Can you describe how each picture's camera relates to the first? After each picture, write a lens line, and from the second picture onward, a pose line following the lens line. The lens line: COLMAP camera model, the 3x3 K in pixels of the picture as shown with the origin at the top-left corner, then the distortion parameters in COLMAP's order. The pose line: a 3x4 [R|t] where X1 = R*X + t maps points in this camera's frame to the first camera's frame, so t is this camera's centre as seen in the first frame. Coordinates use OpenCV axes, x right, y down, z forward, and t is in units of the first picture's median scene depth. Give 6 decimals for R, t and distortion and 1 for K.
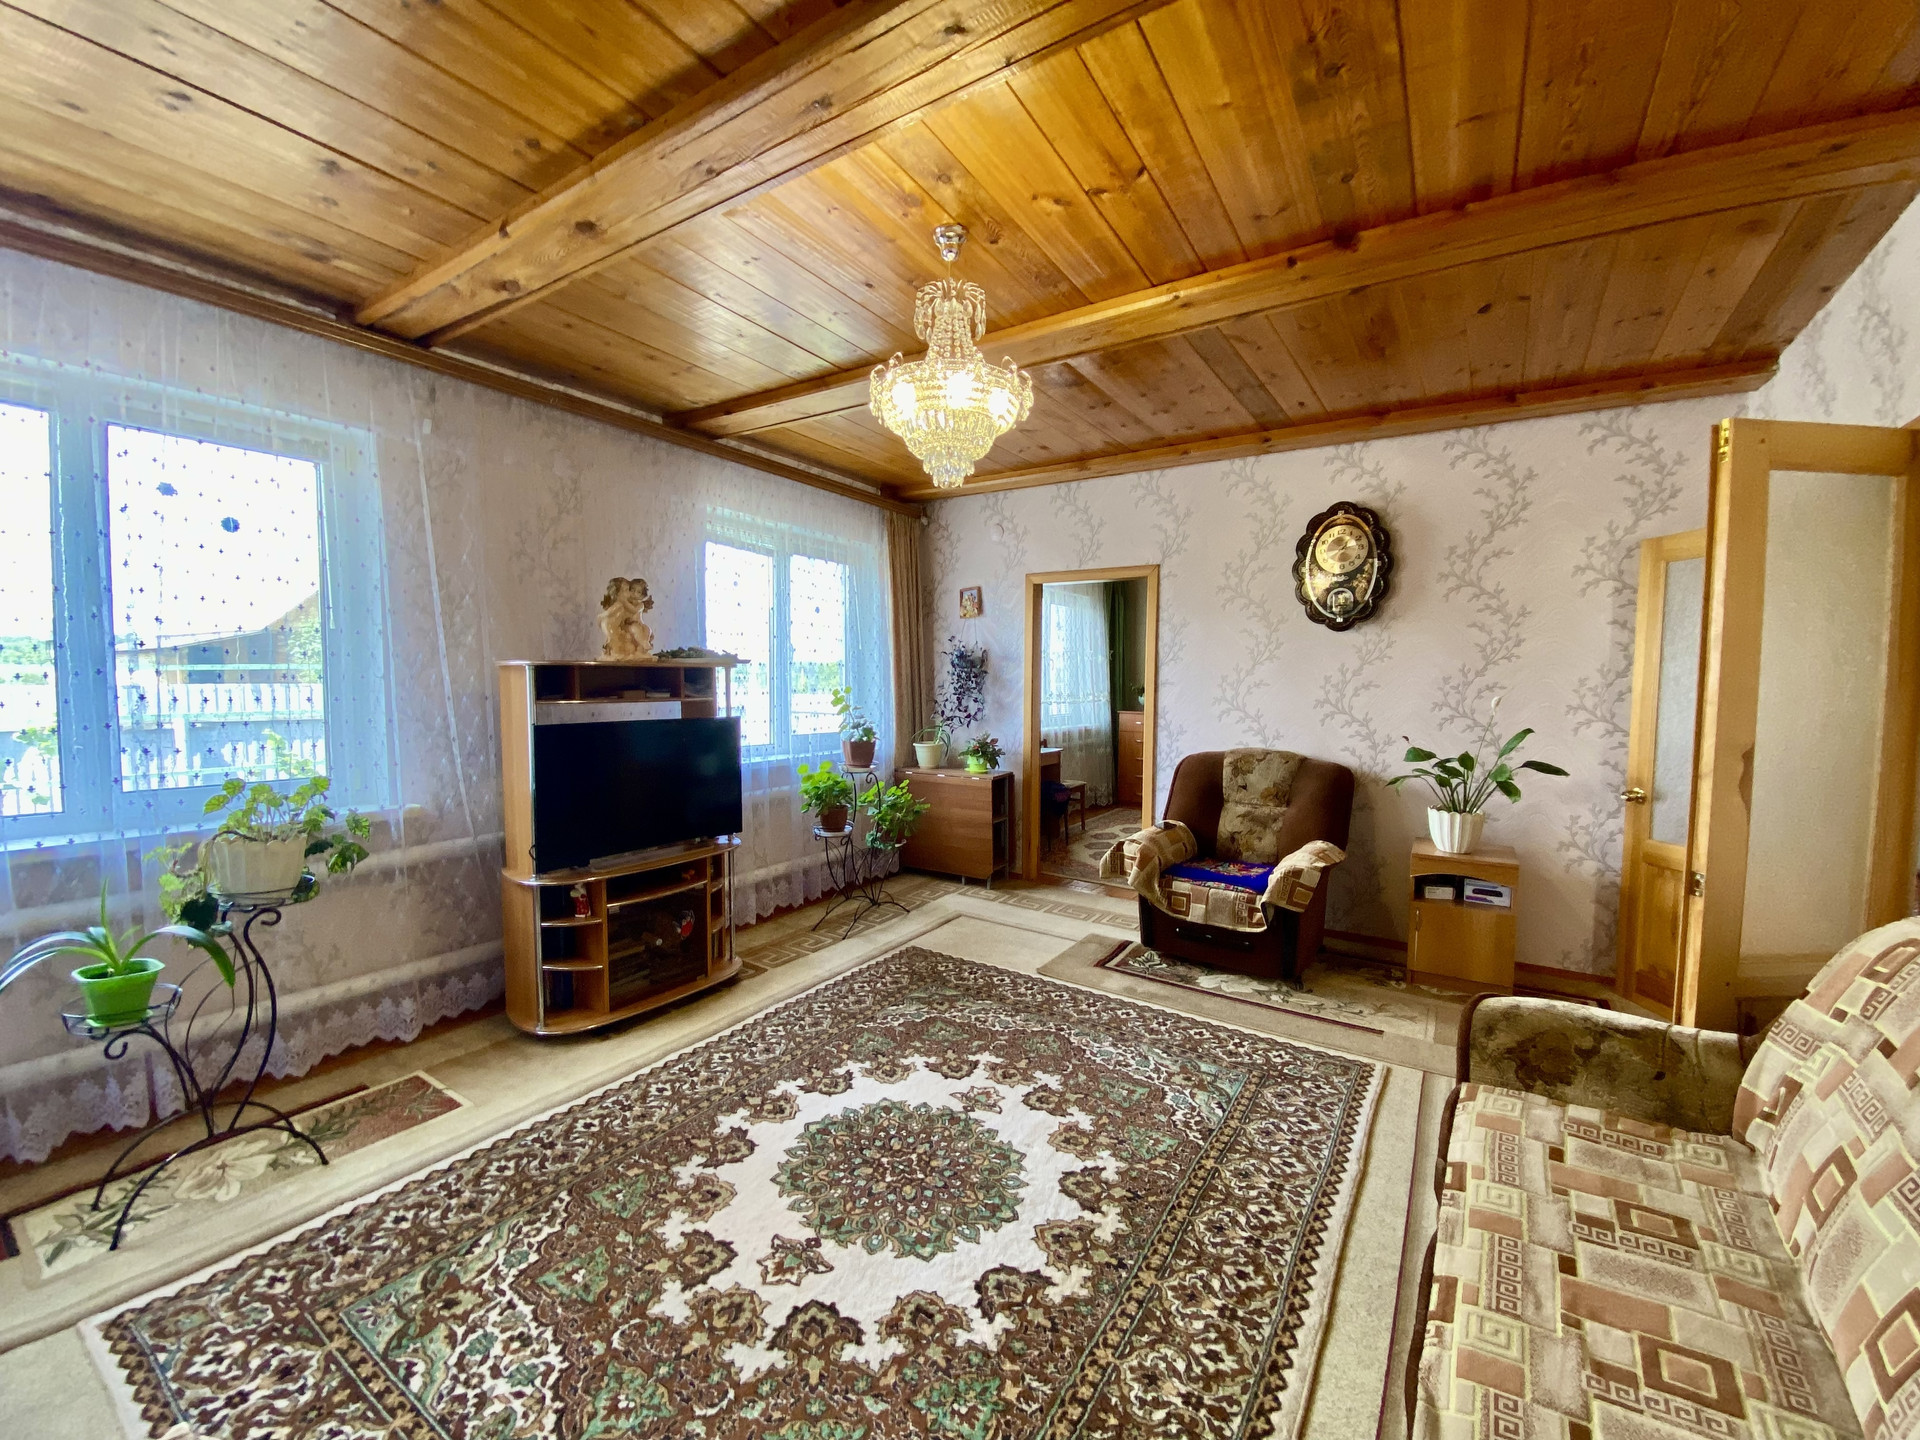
lens RADIAL K [[782.2, 0, 958.3], [0, 782.2, 724.1], [0, 0, 1]] dist [0.003303, -0.008293]
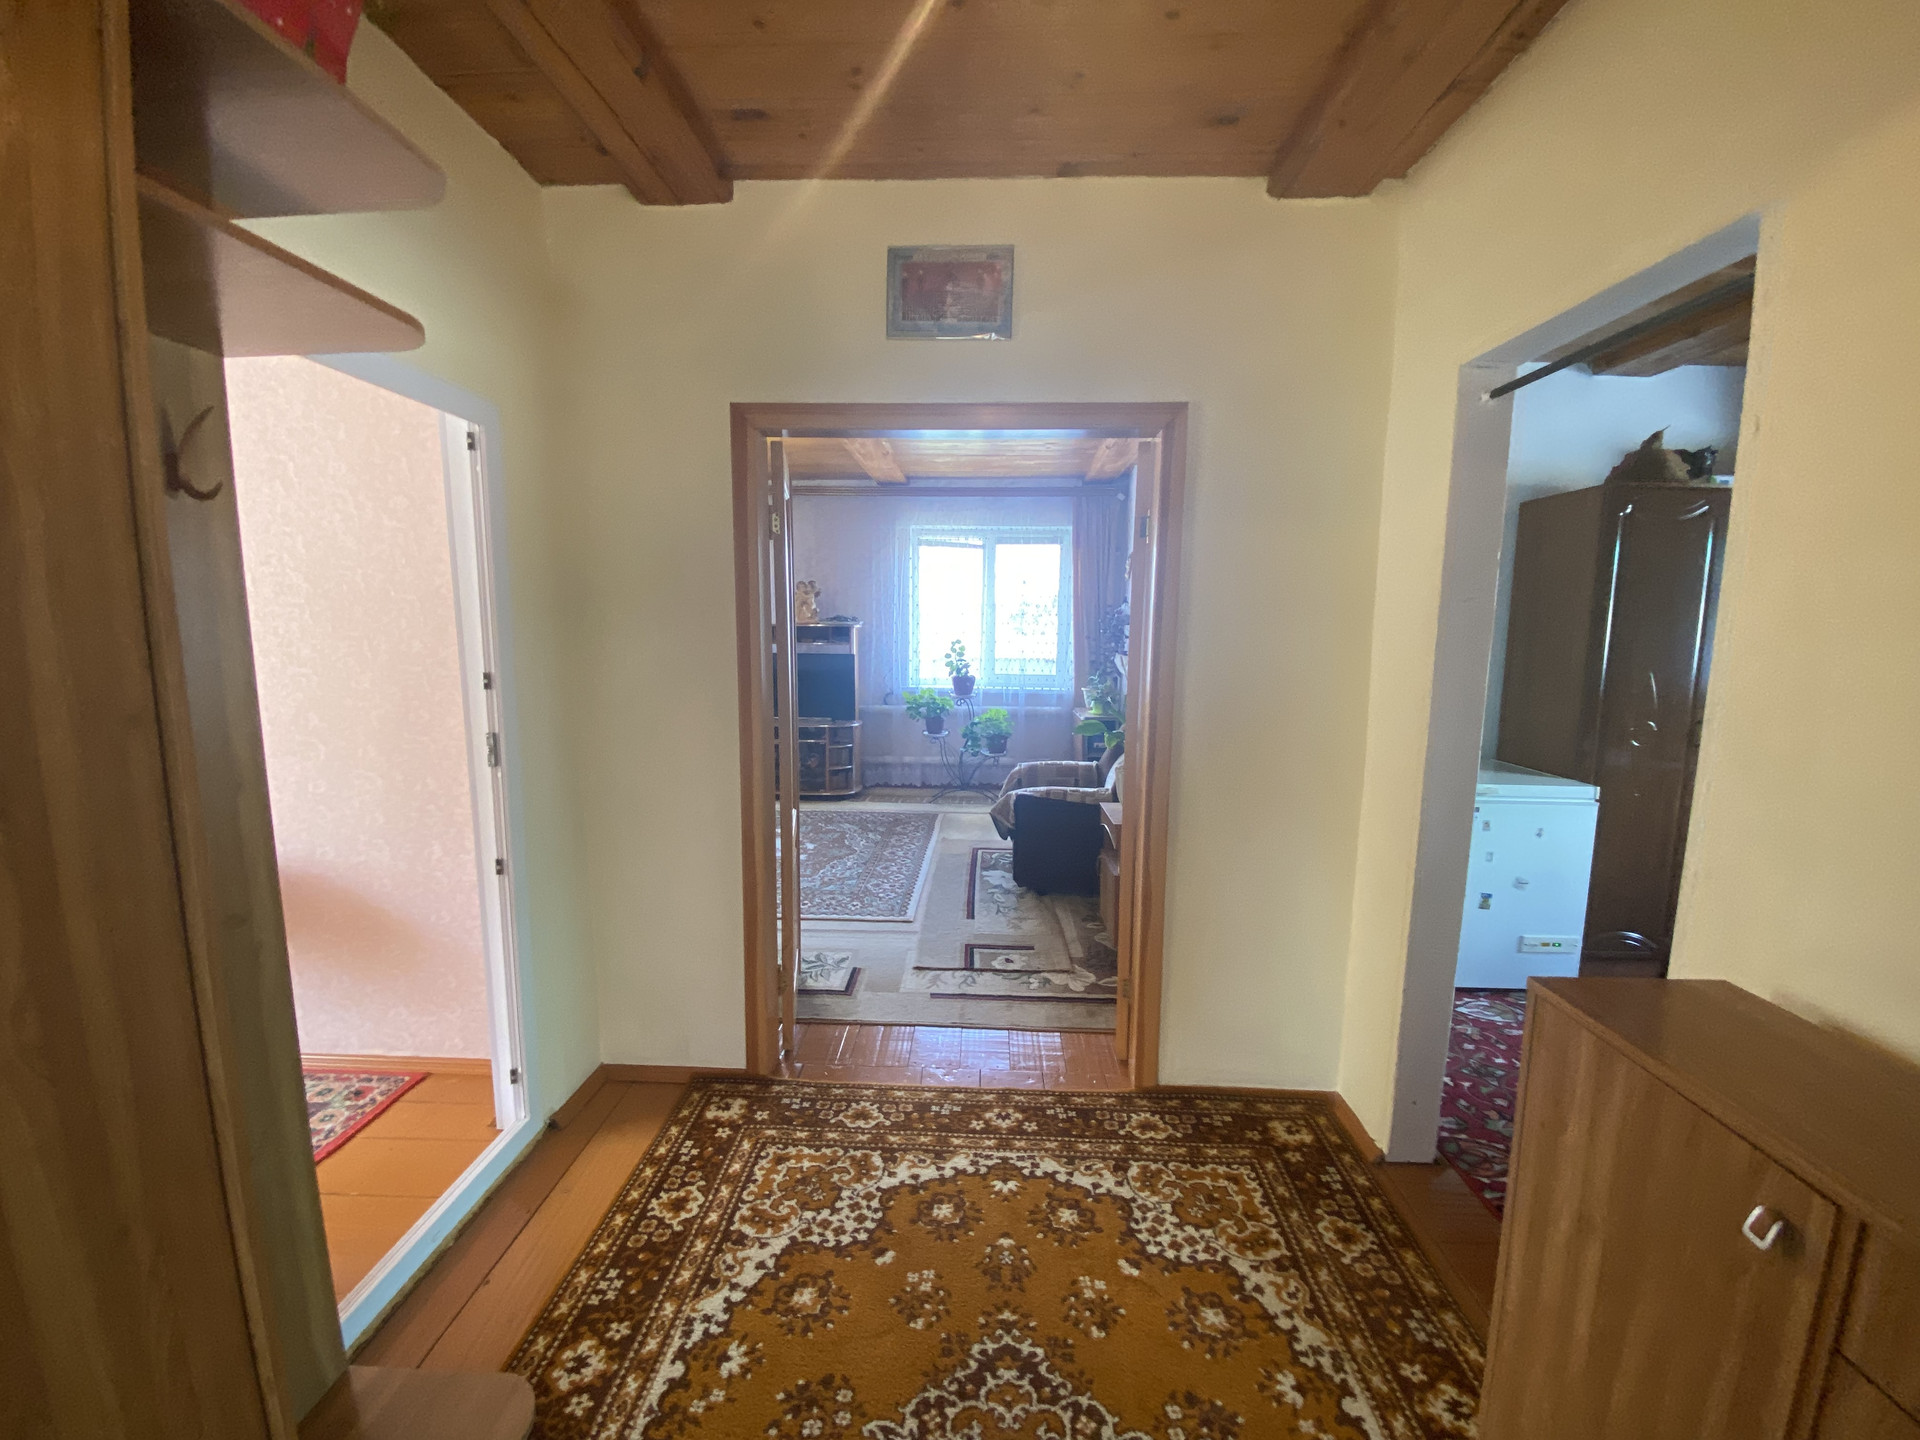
lens RADIAL K [[782.2, 0, 963.3], [0, 782.2, 727.0], [0, 0, 1]] dist [0.003303, -0.008293]
pose [[0.519469, 0.109287, -0.847472, 1.406573], [-0.068793, 0.993917, 0.086004, -0.012301], [0.851716, 0.013624, 0.523827, 0.305220]]
